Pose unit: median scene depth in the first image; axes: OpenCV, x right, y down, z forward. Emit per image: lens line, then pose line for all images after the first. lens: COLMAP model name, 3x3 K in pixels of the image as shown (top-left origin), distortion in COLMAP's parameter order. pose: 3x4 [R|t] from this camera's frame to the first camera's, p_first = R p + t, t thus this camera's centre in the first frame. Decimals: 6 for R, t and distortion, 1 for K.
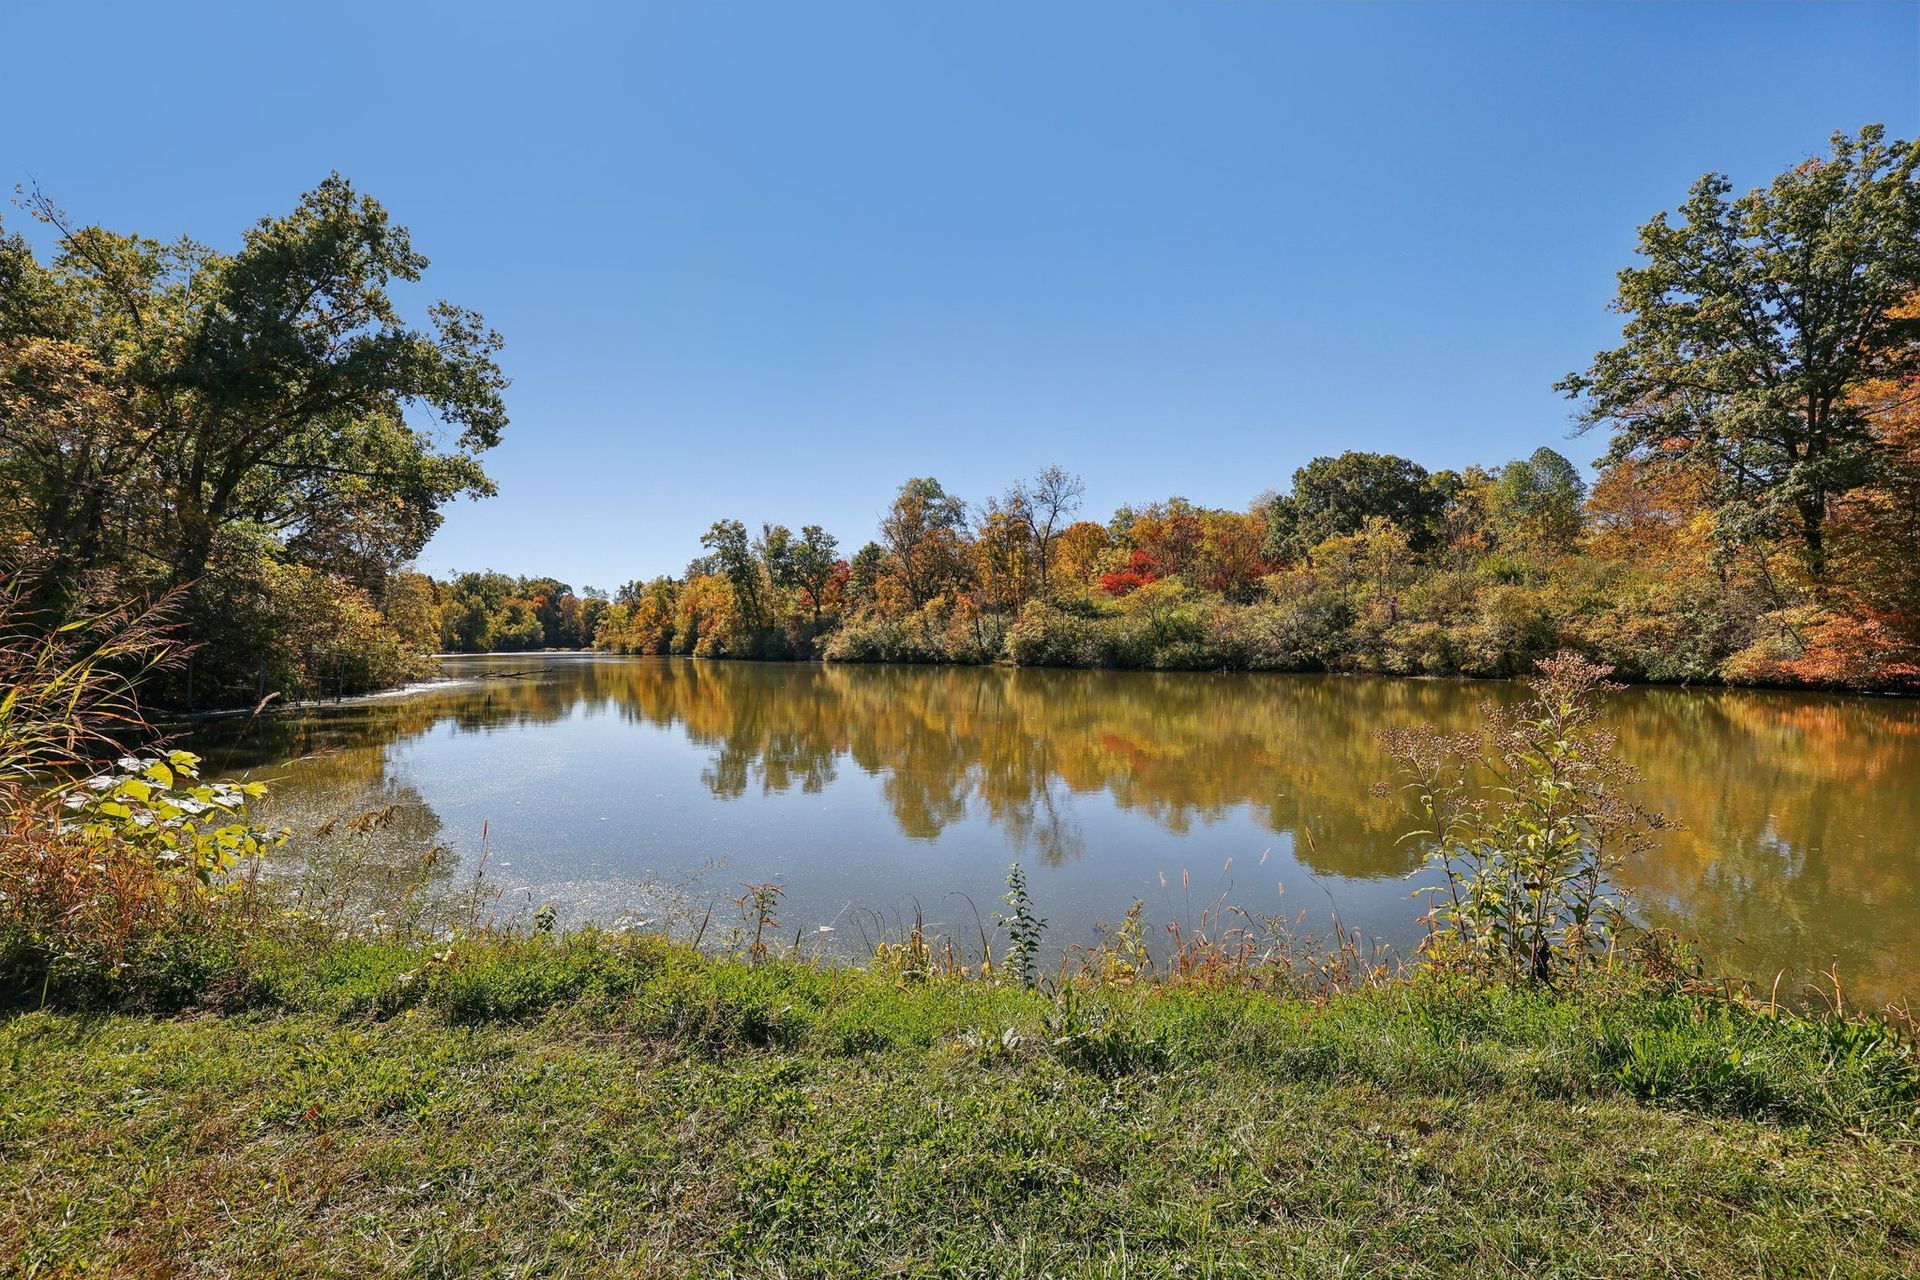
lens RADIAL K [[828.0, 0, 959.3], [0, 828.0, 633.9], [0, 0, 1]] dist [-0.050458, 0.023650]
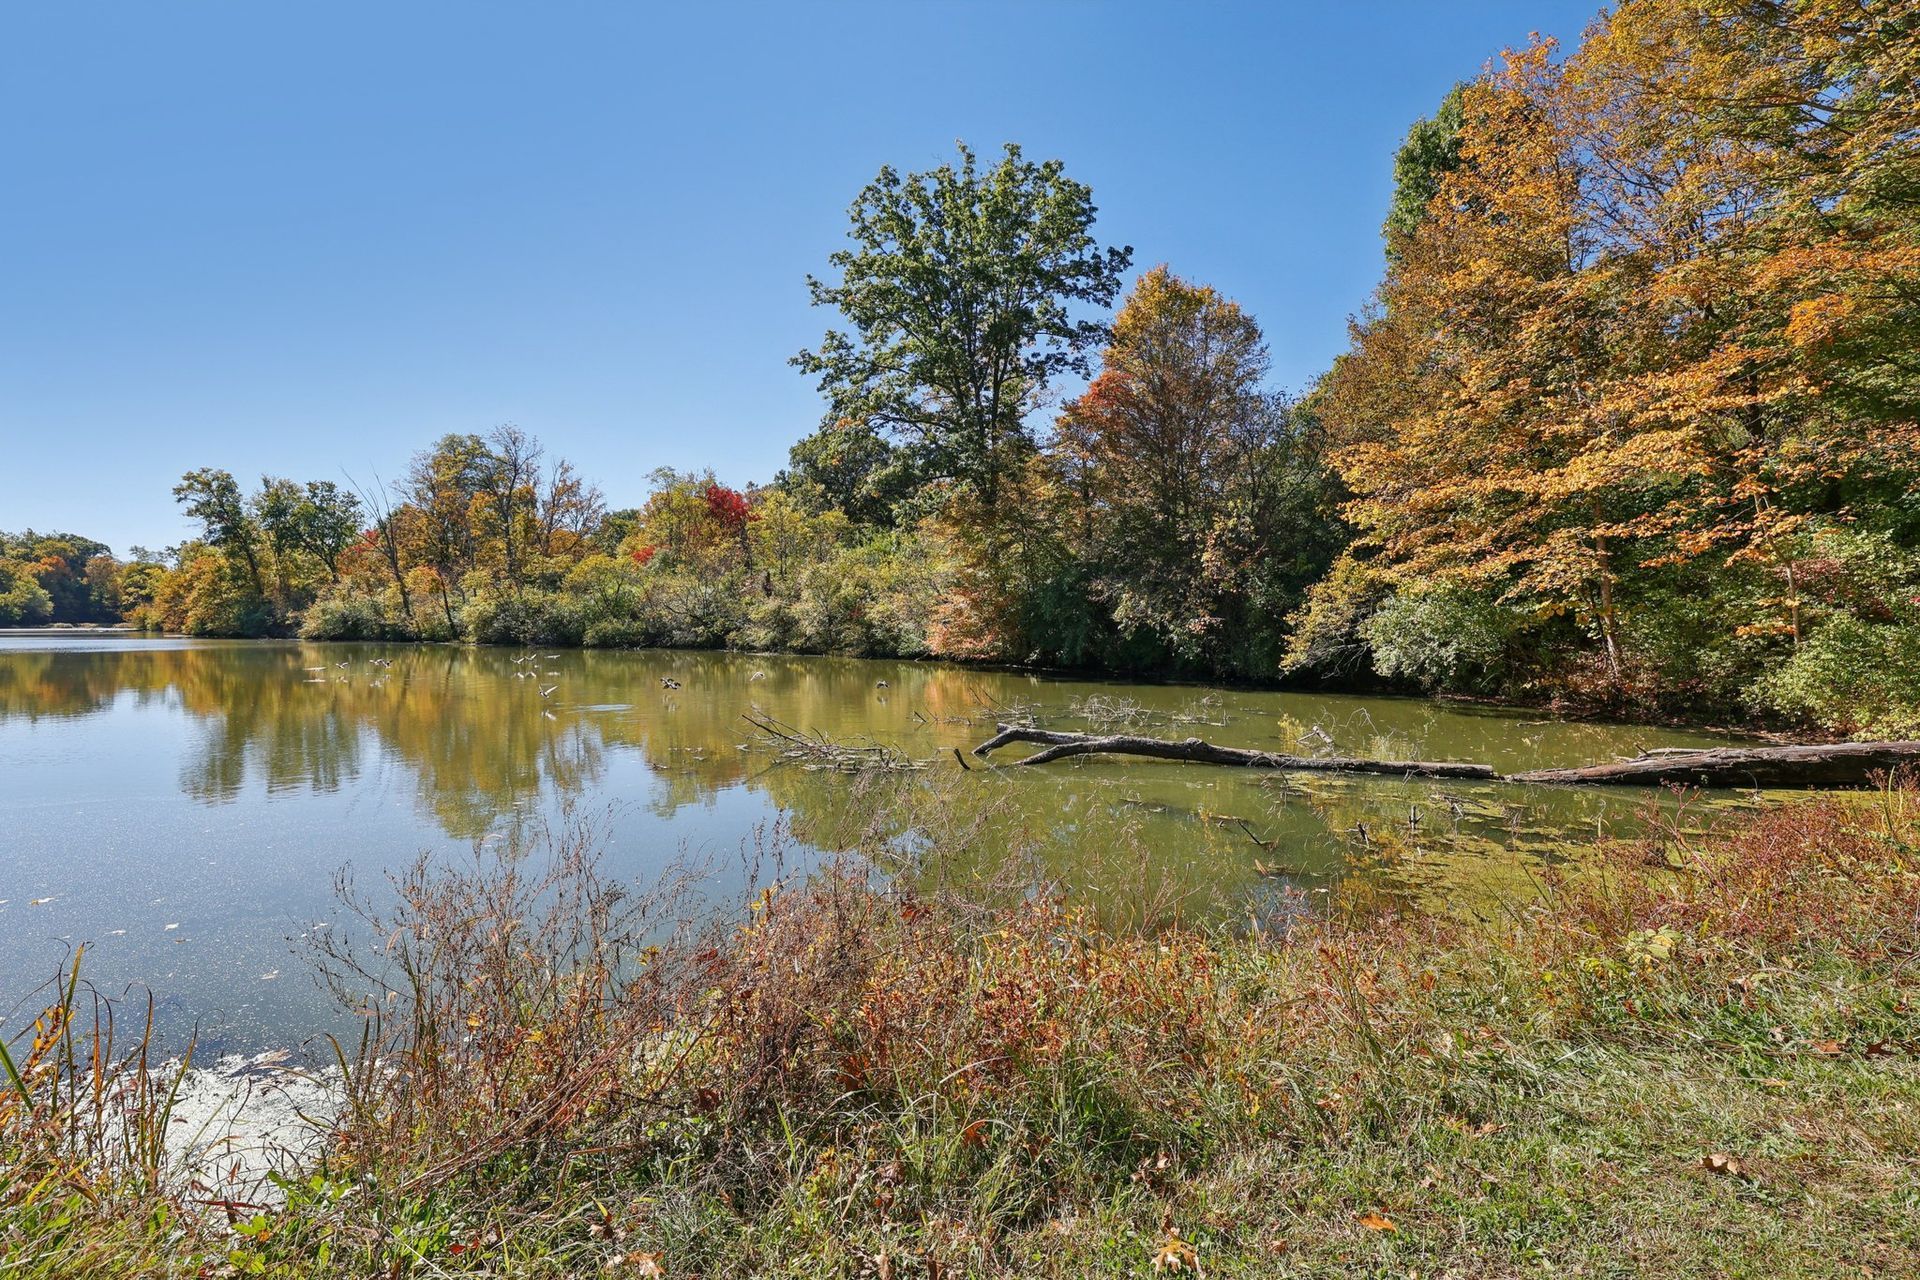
lens RADIAL K [[828.0, 0, 959.3], [0, 828.0, 633.9], [0, 0, 1]] dist [-0.050458, 0.023650]
pose [[0.949769, -0.002532, 0.312940, 0.310091], [-0.006505, 0.999592, 0.027830, 0.000002], [-0.312883, -0.028468, 0.949365, -0.017242]]
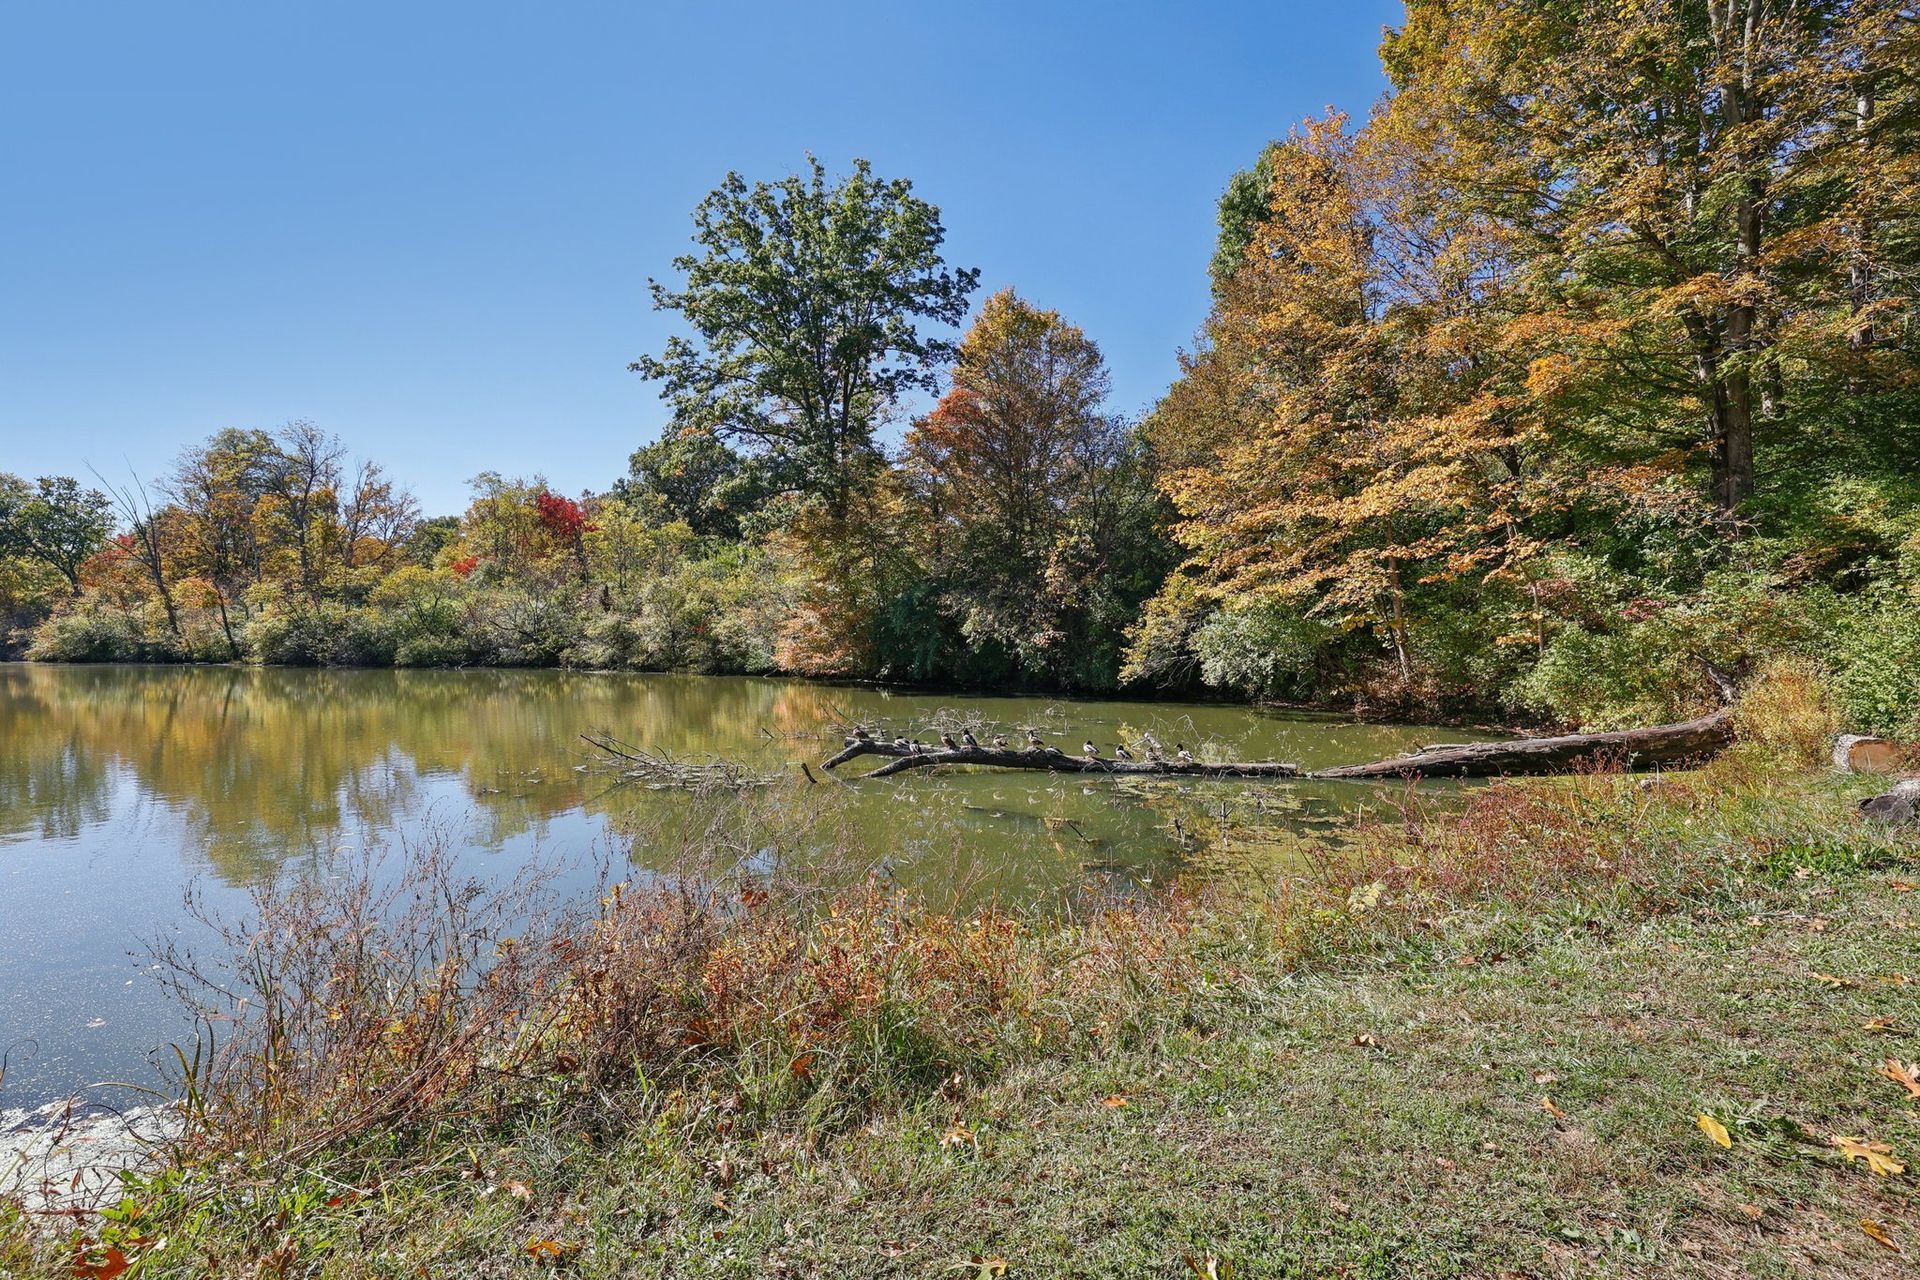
lens RADIAL K [[837.9, 0, 951.2], [0, 837.9, 637.1], [0, 0, 1]] dist [-0.047398, 0.019621]
pose [[0.884775, -0.003887, 0.466002, 0.309190], [-0.002716, 0.999905, 0.013497, -0.000234], [-0.466010, -0.013208, 0.884681, -0.022490]]
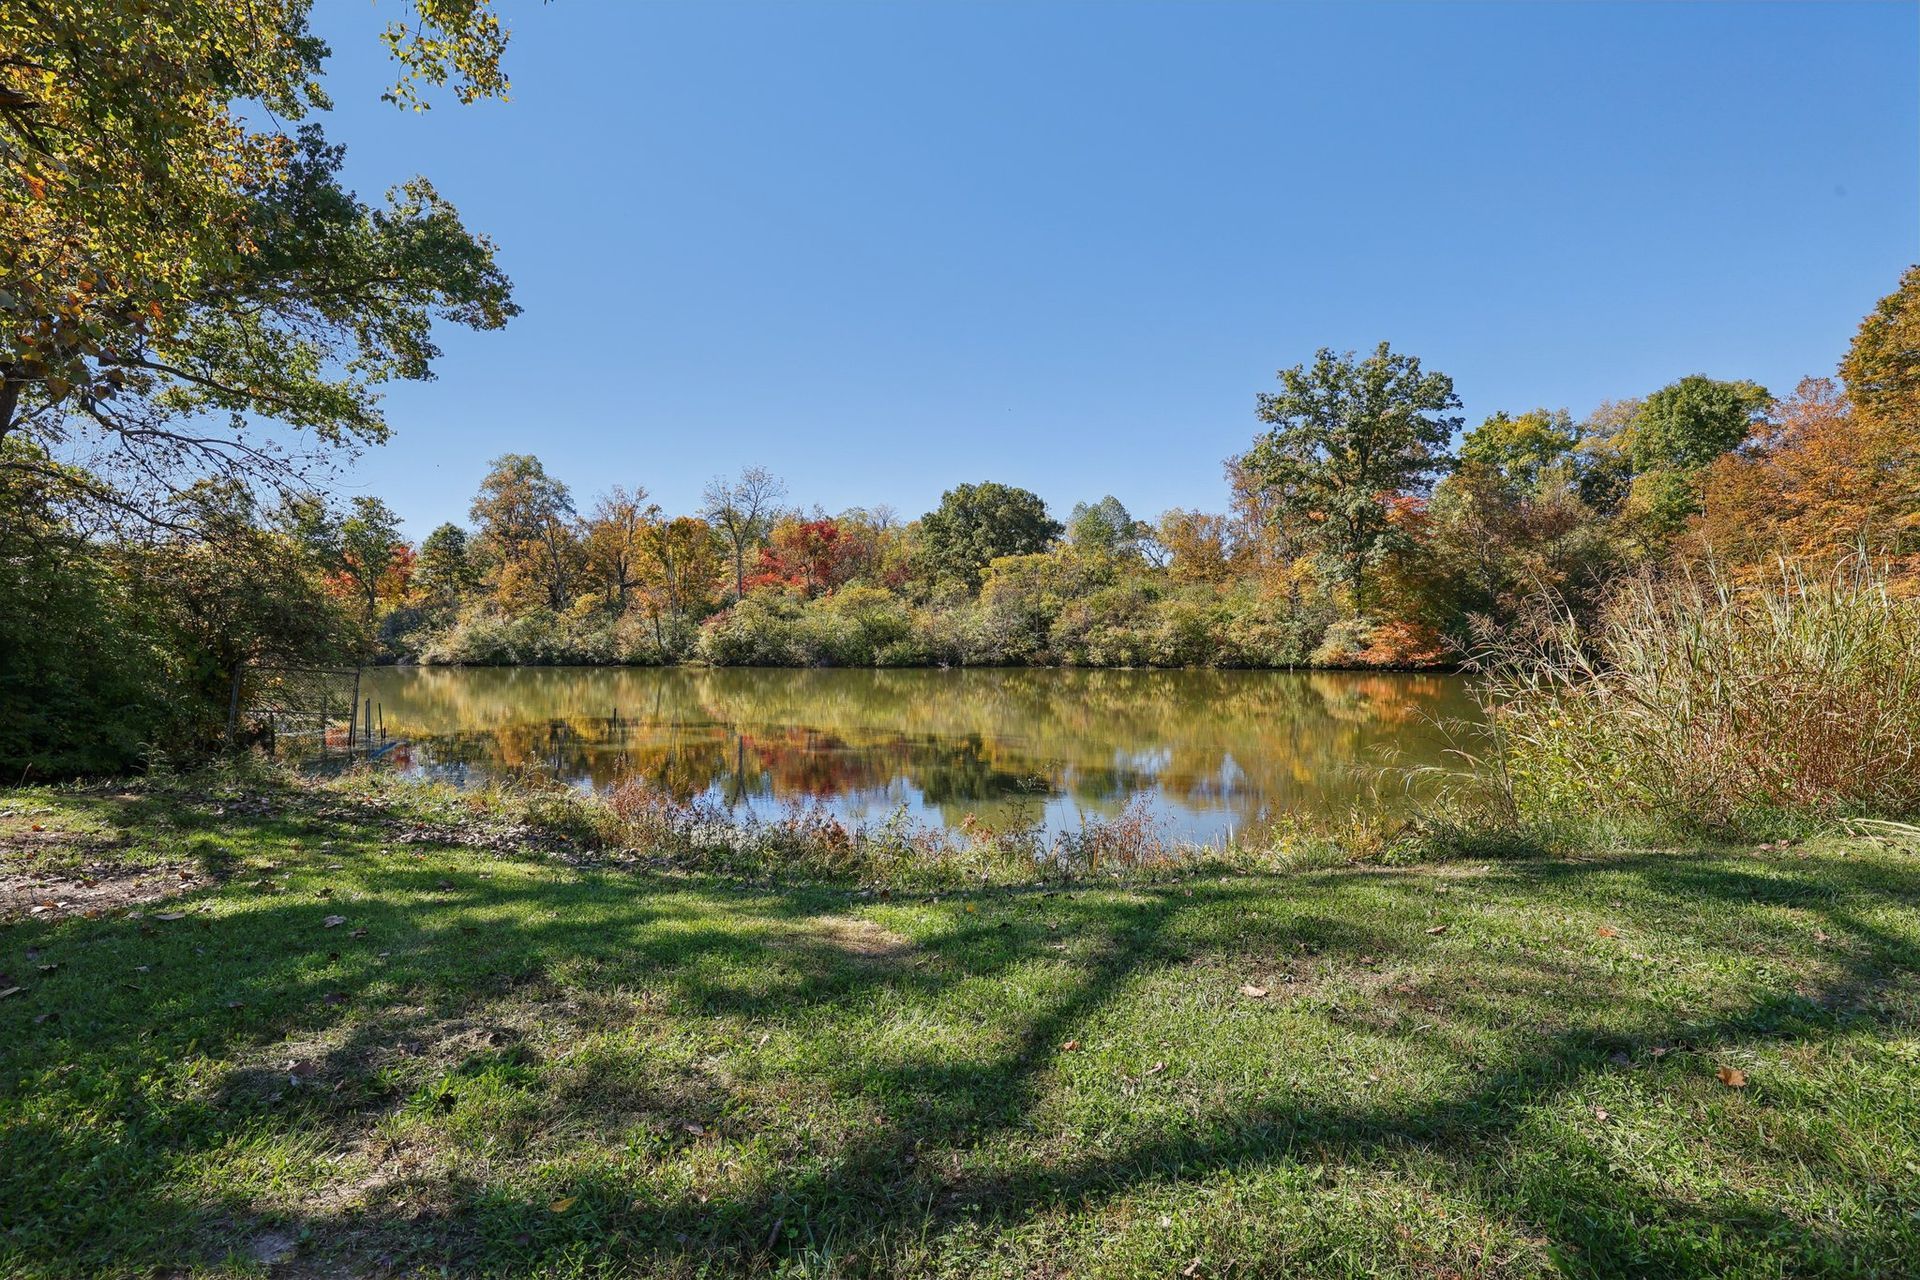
lens RADIAL K [[828.8, 0, 954.7], [0, 828.8, 642.4], [0, 0, 1]] dist [-0.050959, 0.023792]
pose [[0.818117, -0.000811, 0.575051, -0.268963], [-0.004876, 0.999953, 0.008347, 0.001218], [-0.575031, -0.009633, 0.818075, 0.042634]]
